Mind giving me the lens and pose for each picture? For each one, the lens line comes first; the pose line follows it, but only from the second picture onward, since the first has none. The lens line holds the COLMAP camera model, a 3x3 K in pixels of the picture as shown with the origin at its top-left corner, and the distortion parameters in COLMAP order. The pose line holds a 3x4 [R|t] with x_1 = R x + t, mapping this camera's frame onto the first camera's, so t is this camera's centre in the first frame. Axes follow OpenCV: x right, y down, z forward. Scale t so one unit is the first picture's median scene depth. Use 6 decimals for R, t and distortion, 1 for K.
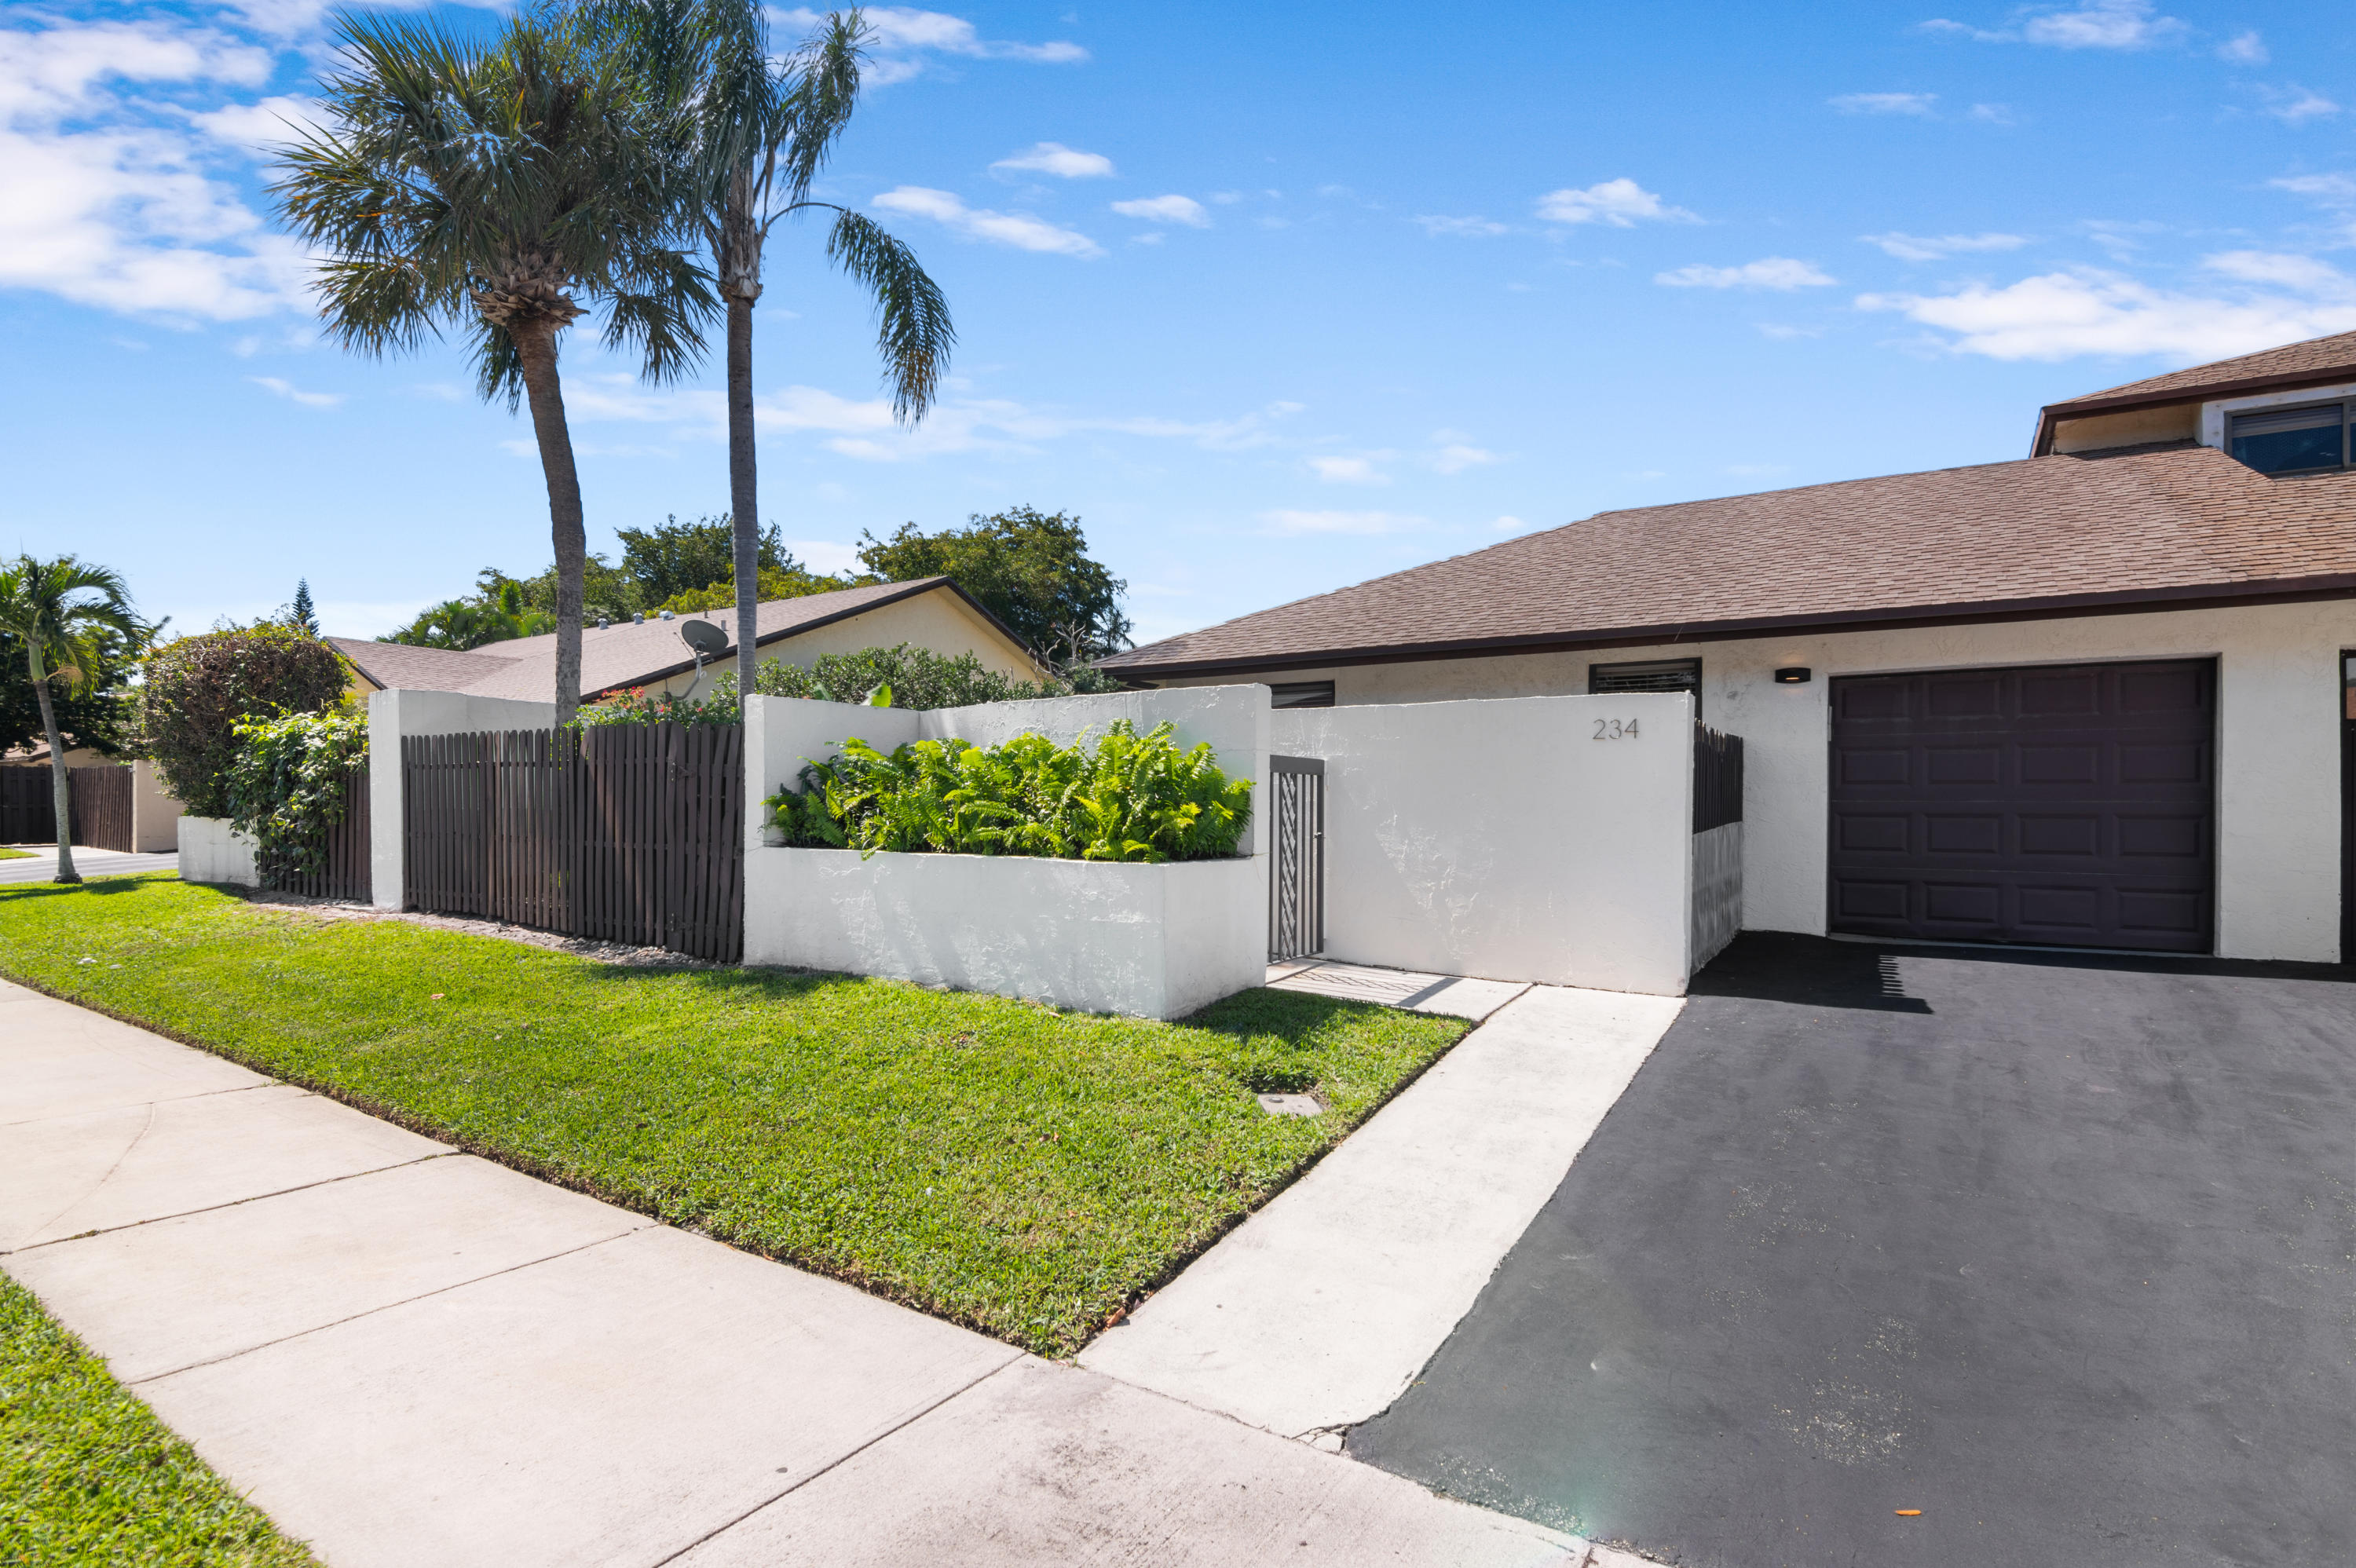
lens RADIAL K [[1145.4, 0, 1173.9], [0, 1145.4, 814.0], [0, 0, 1]] dist [-0.017295, -0.000537]
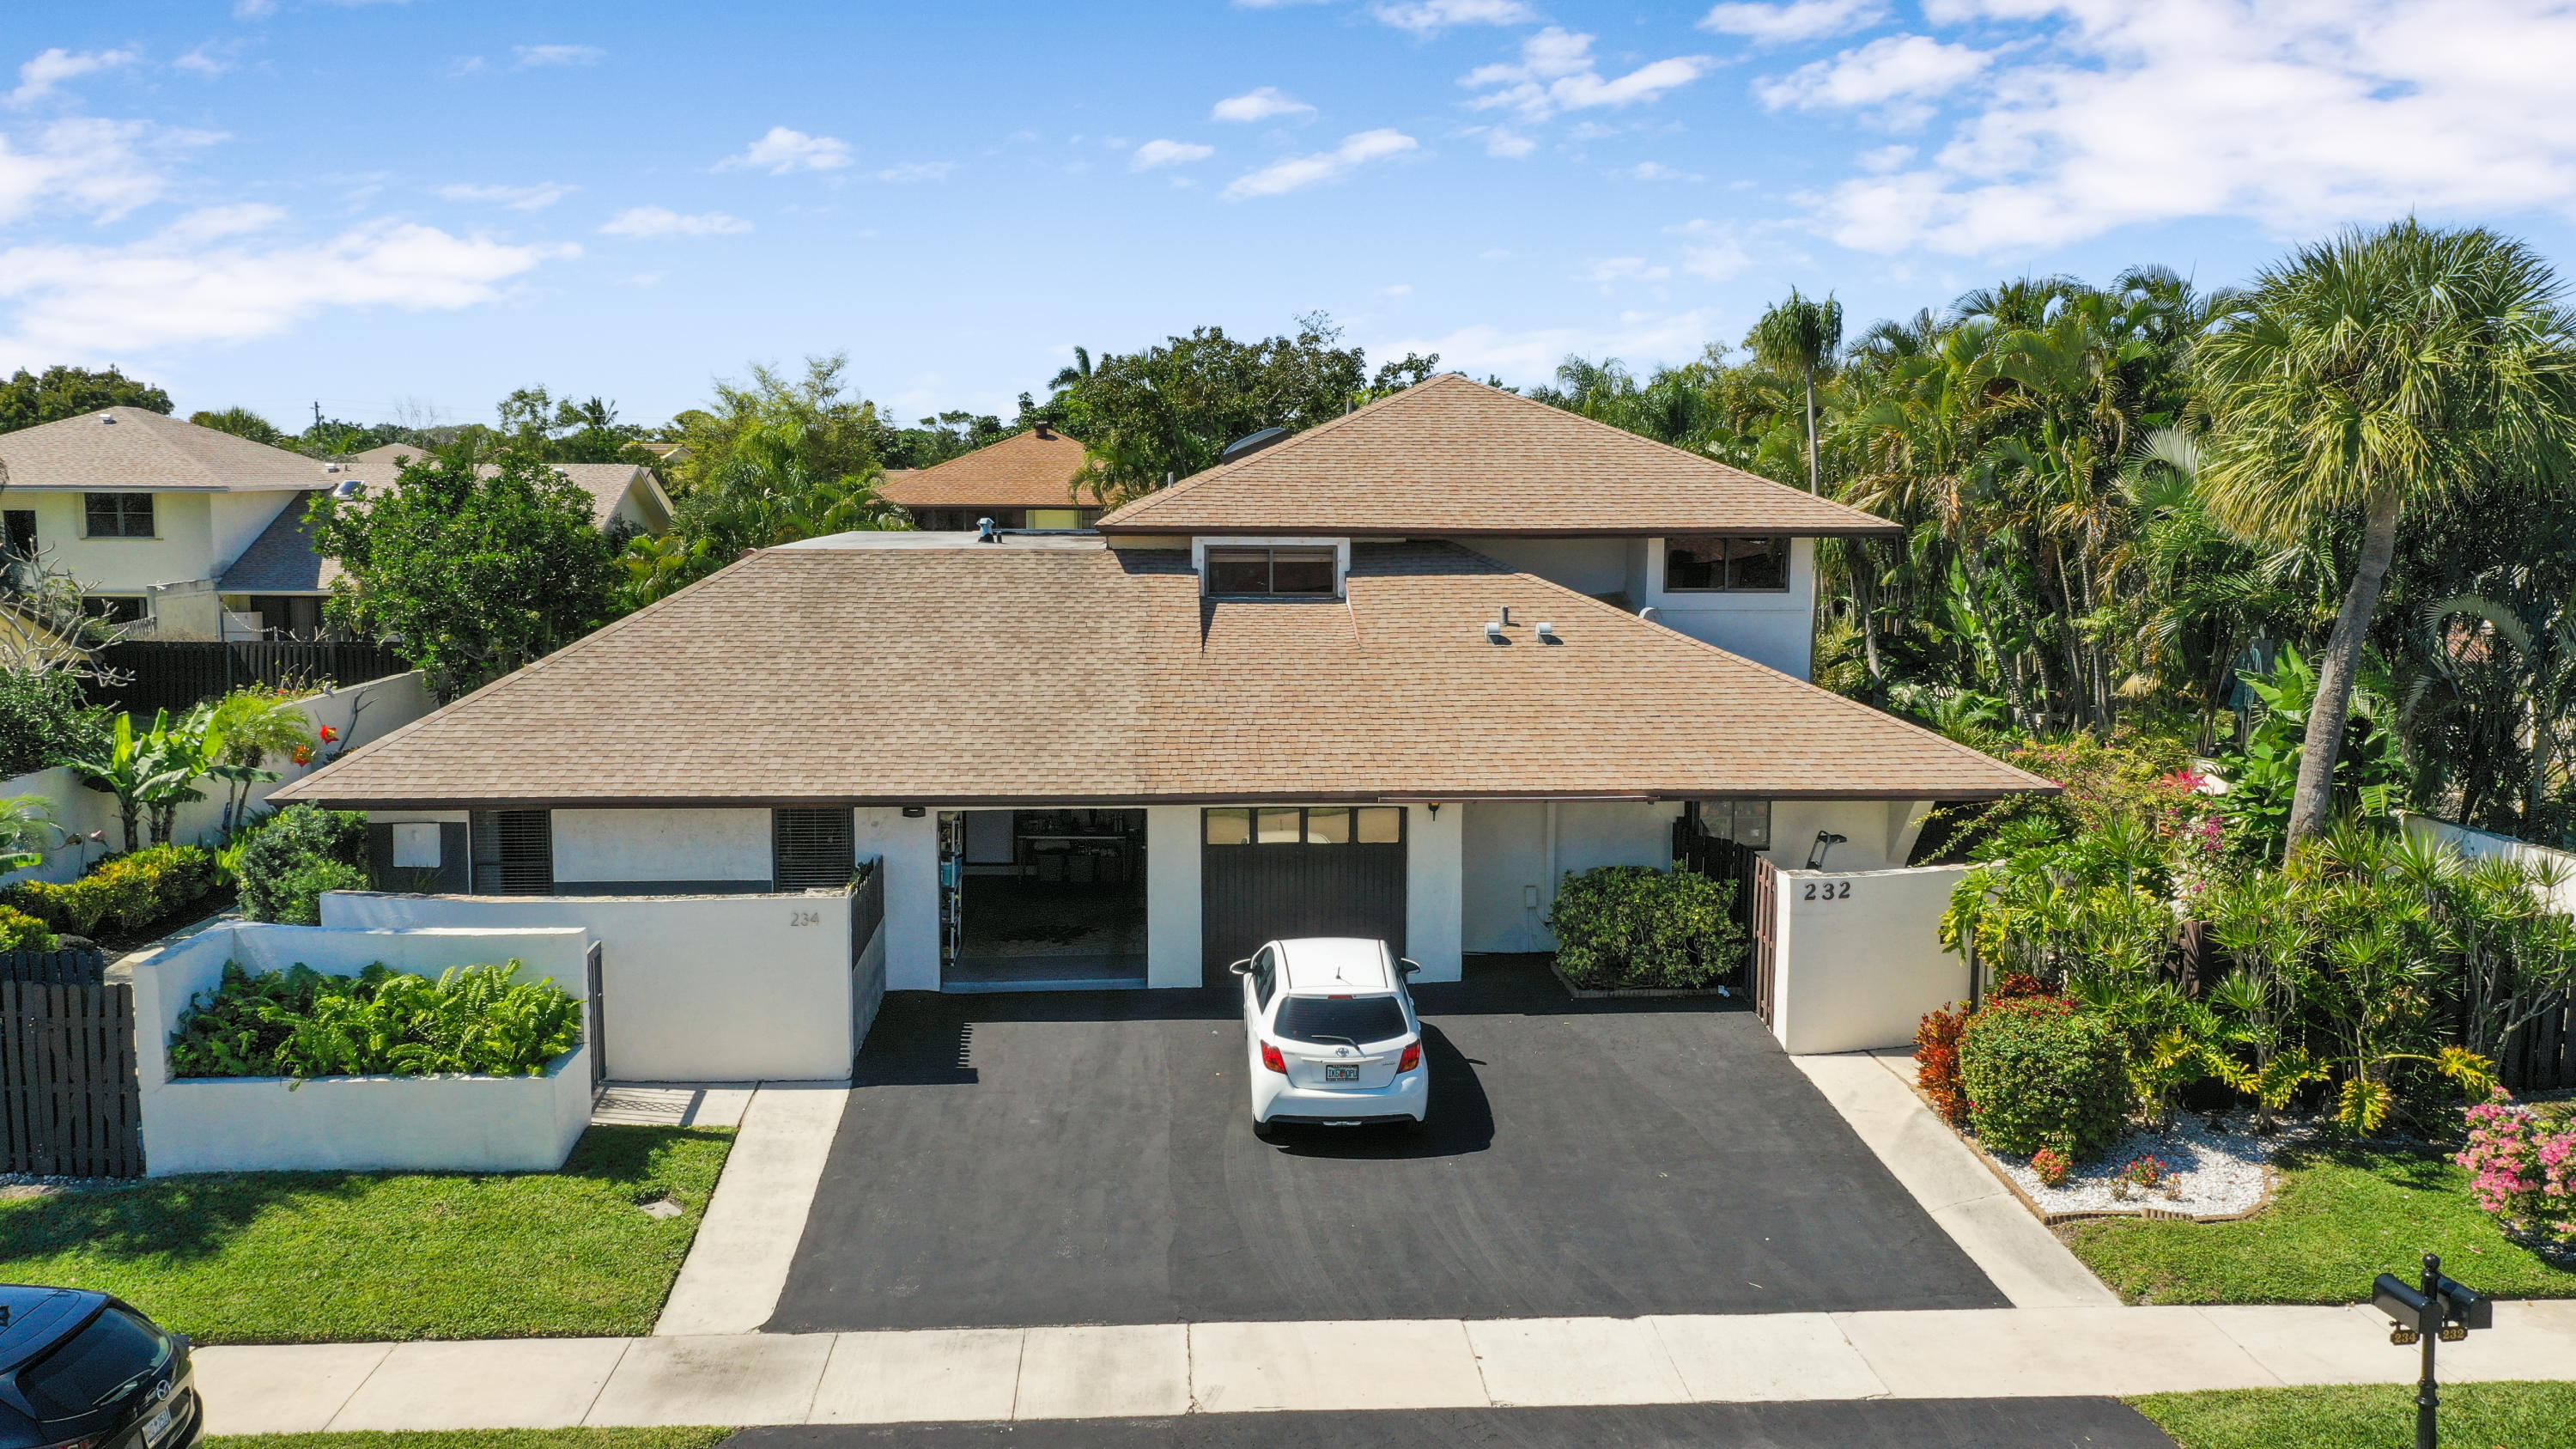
lens RADIAL K [[2038.4, 0, 1288.0], [0, 2038.4, 724.5], [0, 0, 1]] dist [0.004711, 0.014918]
pose [[0.801988, -0.082189, 0.591658, -0.676110], [0.003285, 0.991081, 0.133222, -0.669737], [-0.597331, -0.104899, 0.795105, -1.508746]]
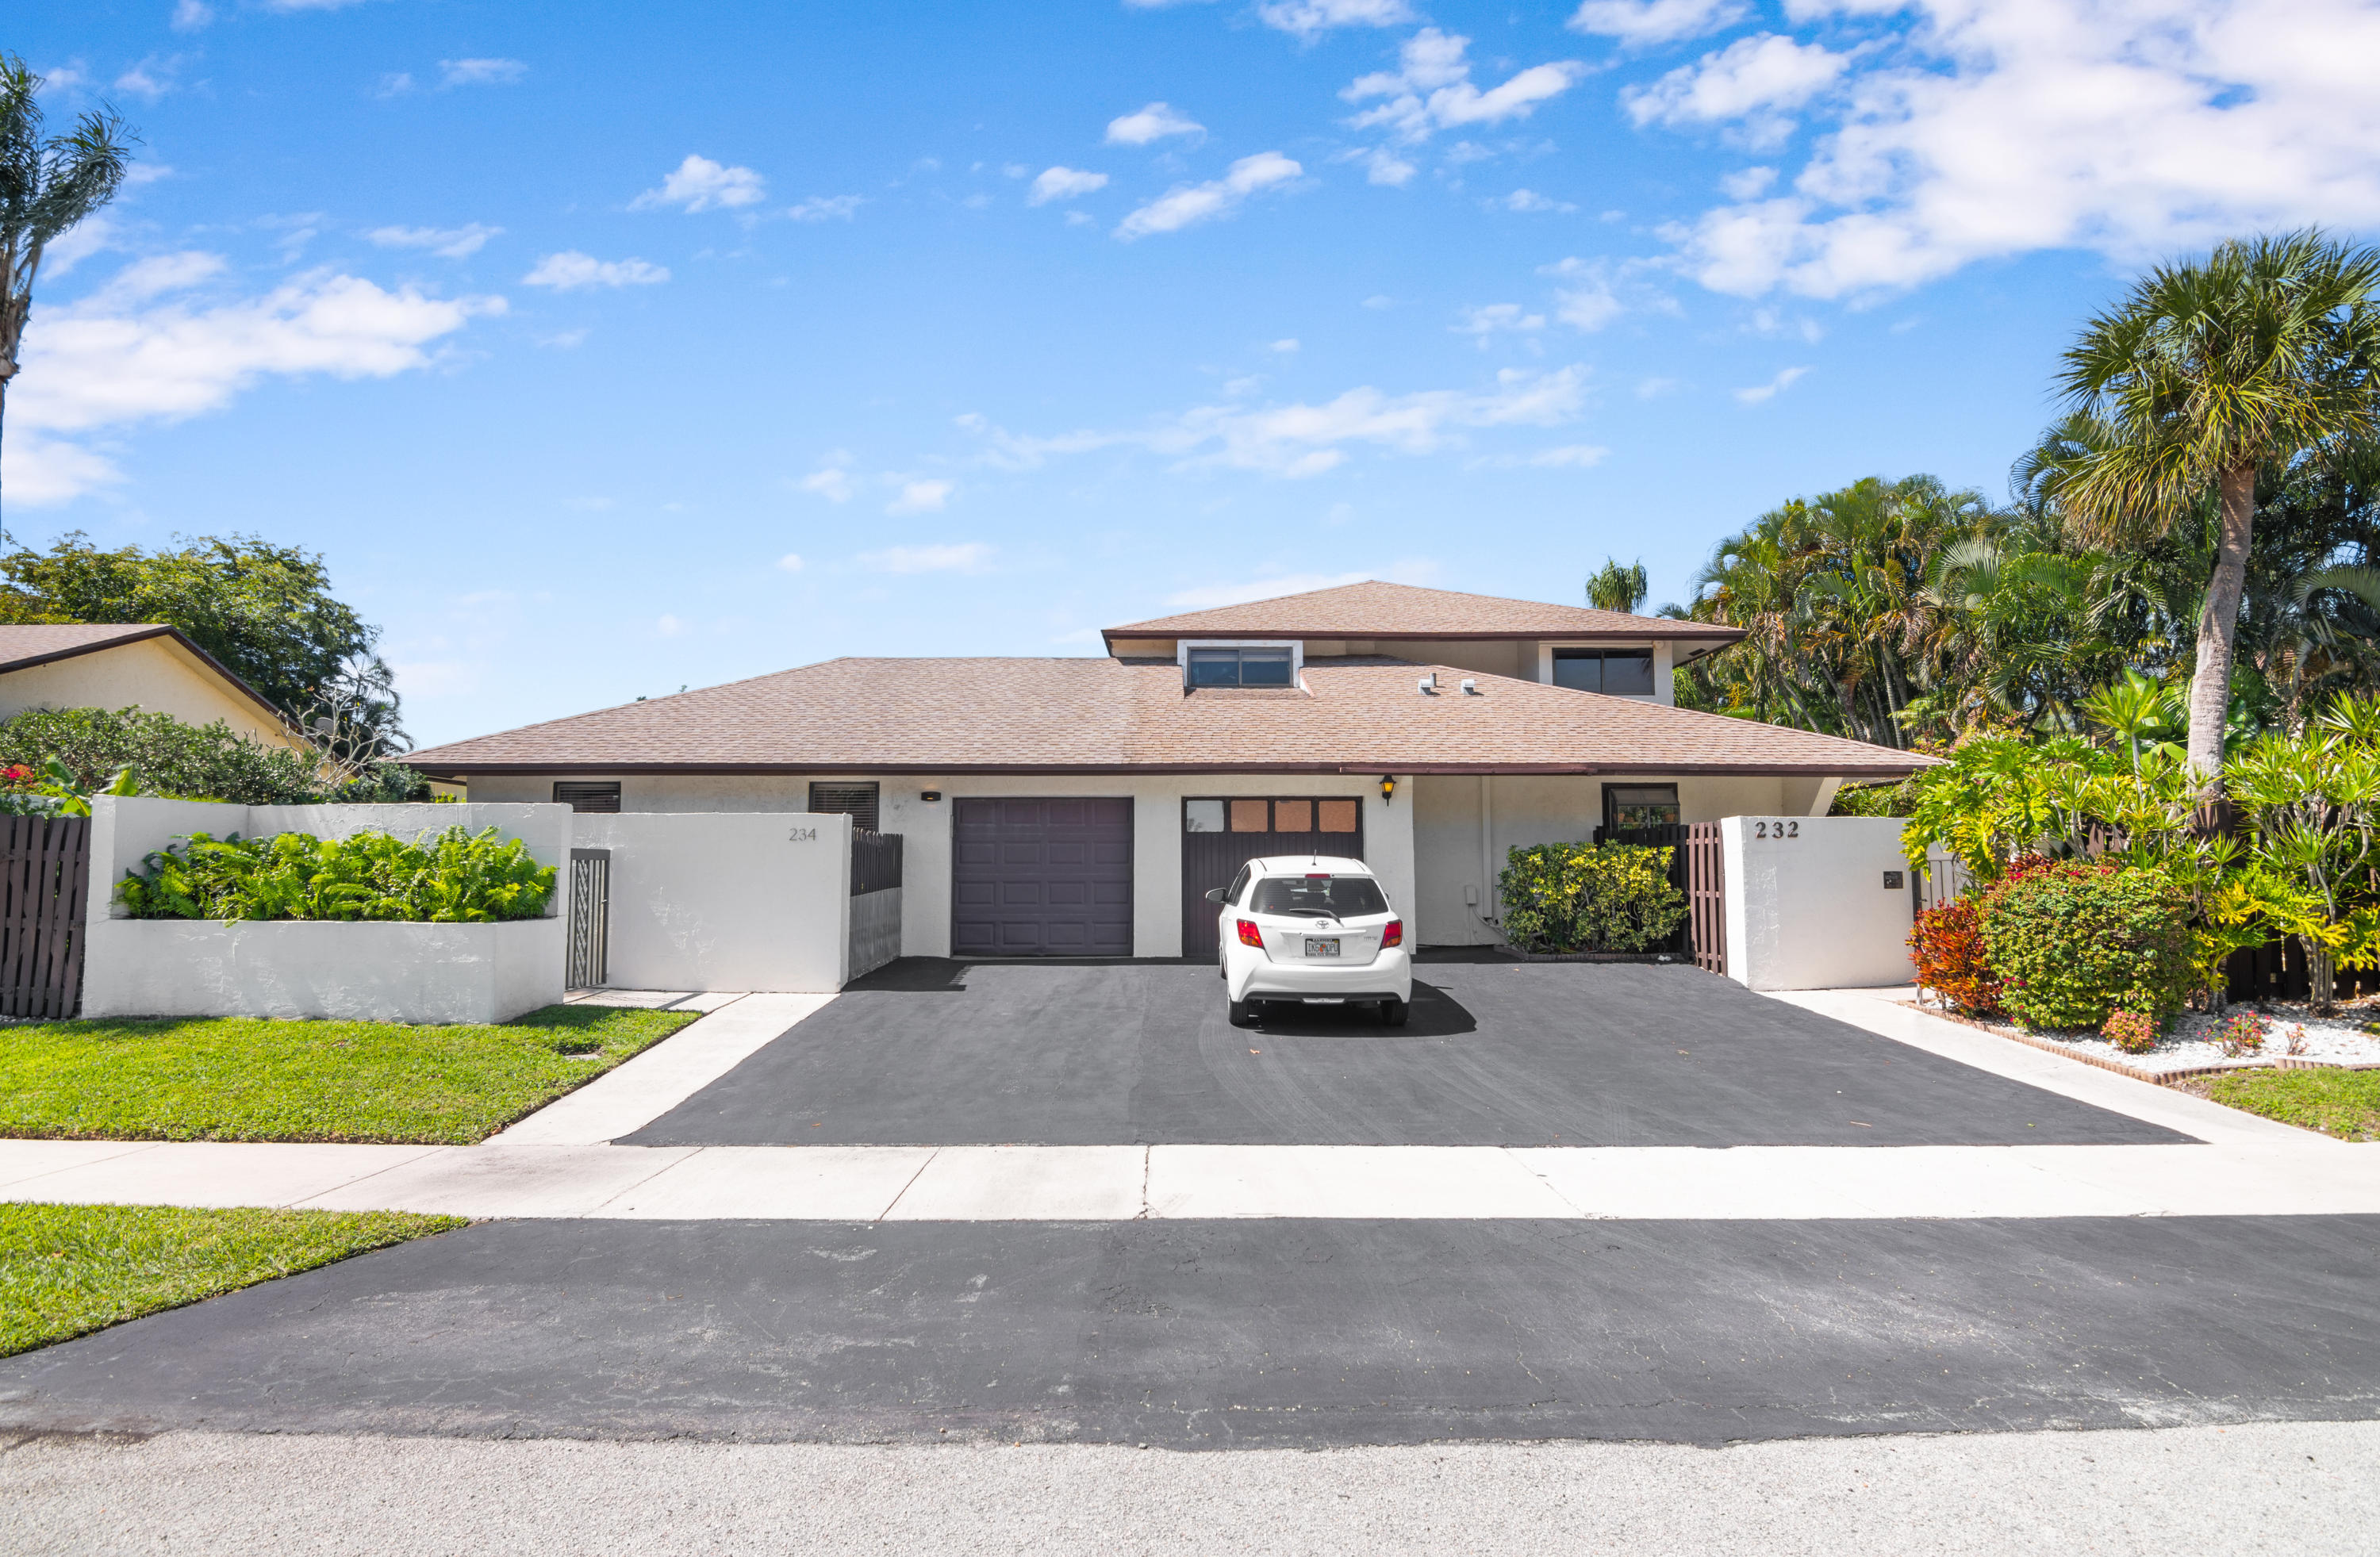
lens RADIAL K [[1164.6, 0, 1177.6], [0, 1164.6, 802.7], [0, 0, 1]] dist [-0.015871, 0.000346]
pose [[0.835012, 0.026267, 0.549604, -0.083621], [0.006922, 0.998279, -0.058228, -0.017217], [-0.550188, 0.052426, 0.833393, -0.670932]]
